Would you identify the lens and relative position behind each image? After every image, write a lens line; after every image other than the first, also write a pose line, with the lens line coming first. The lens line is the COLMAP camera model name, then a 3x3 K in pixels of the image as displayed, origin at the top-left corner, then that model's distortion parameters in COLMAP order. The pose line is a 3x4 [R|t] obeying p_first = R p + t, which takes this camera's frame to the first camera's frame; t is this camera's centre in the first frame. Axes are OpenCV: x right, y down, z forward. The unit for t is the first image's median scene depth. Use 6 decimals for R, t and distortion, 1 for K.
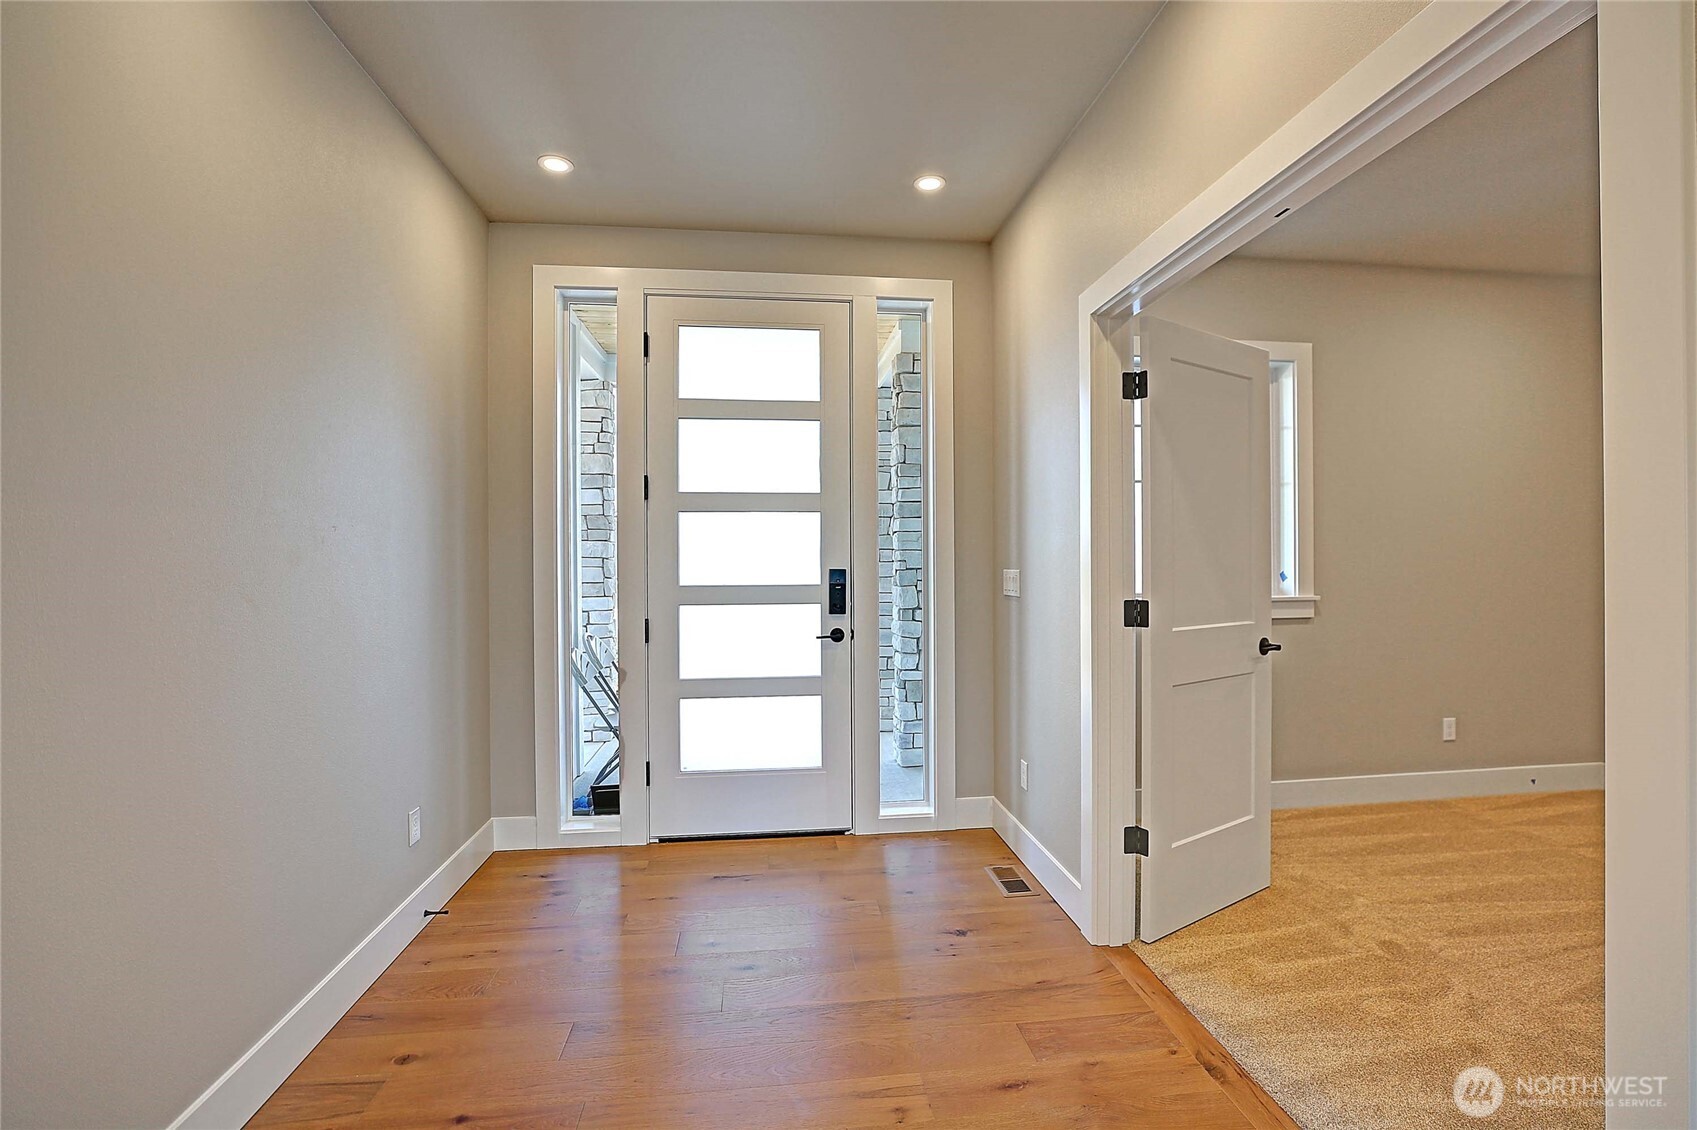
lens RADIAL K [[775.2, 0, 860.9], [0, 775.2, 562.0], [0, 0, 1]] dist [-0.019867, 0.000410]
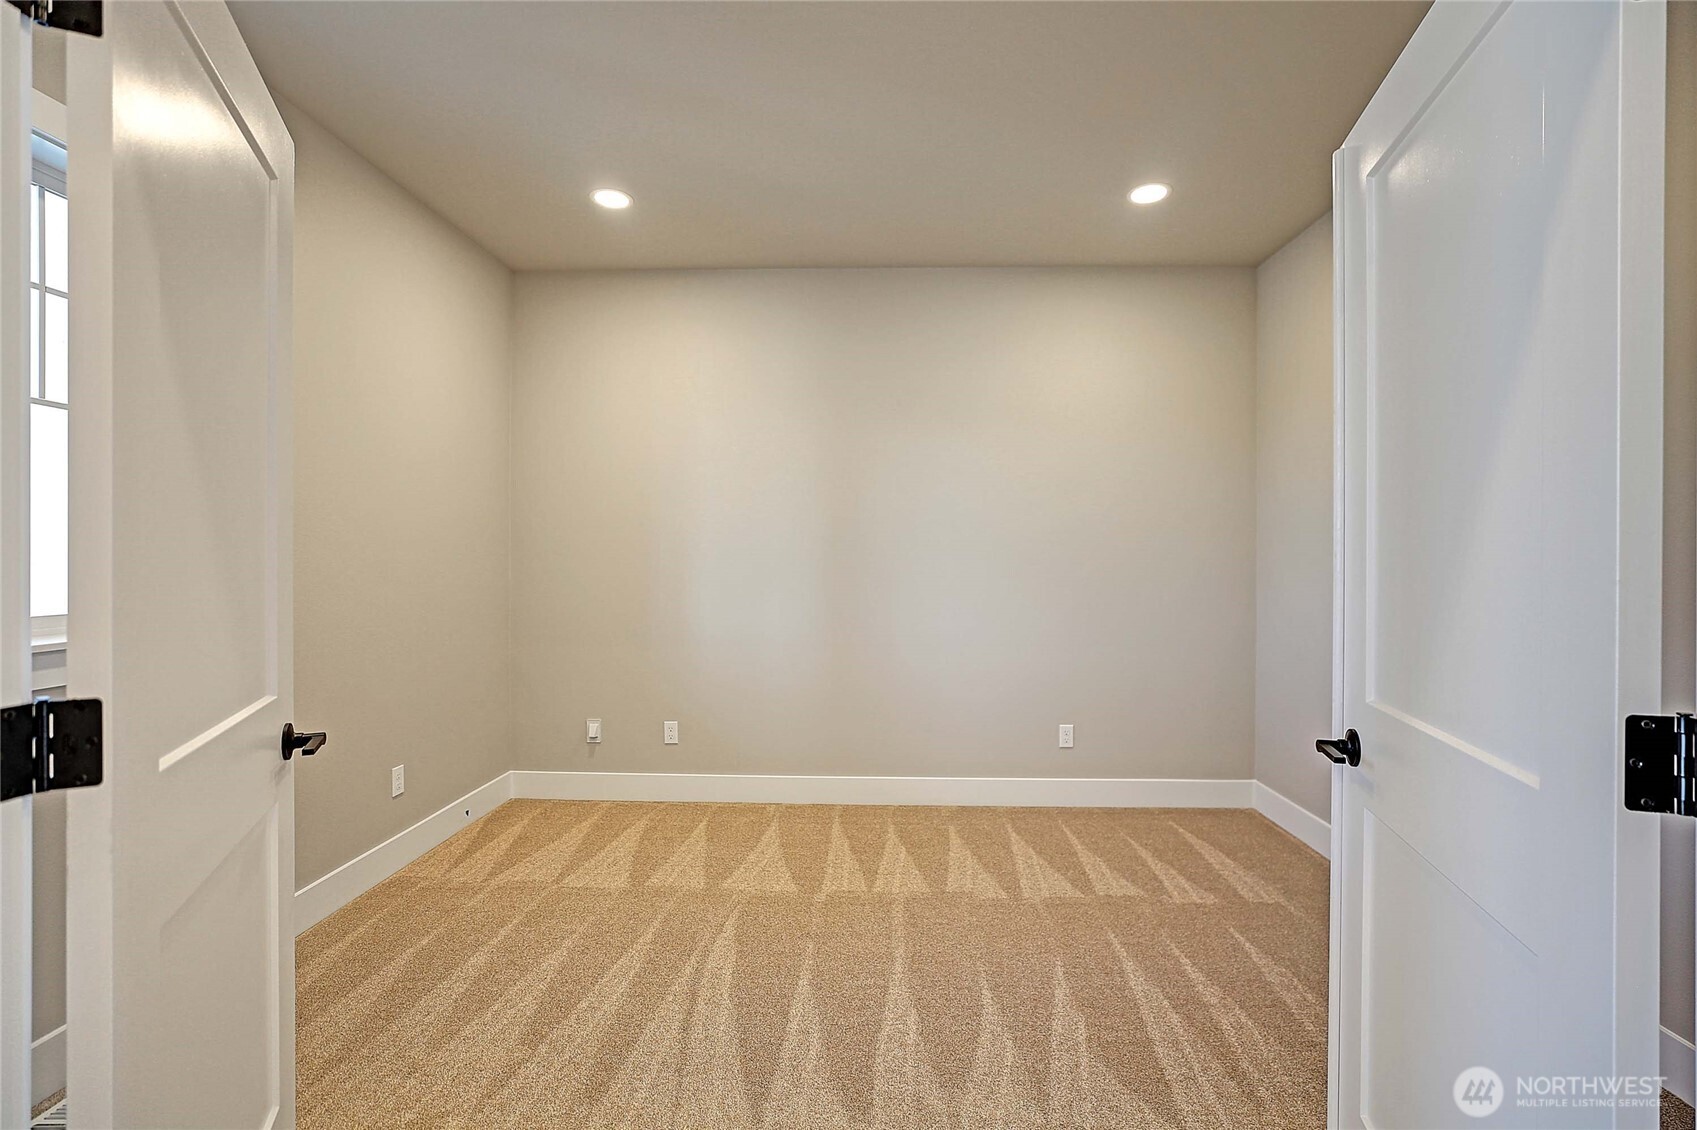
lens RADIAL K [[775.2, 0, 860.9], [0, 775.2, 562.0], [0, 0, 1]] dist [-0.019867, 0.000410]
pose [[0.155466, -0.000821, 0.987841, 0.092996], [-0.002239, 0.999997, 0.001184, -0.004937], [-0.987839, -0.002396, 0.155464, 0.513882]]
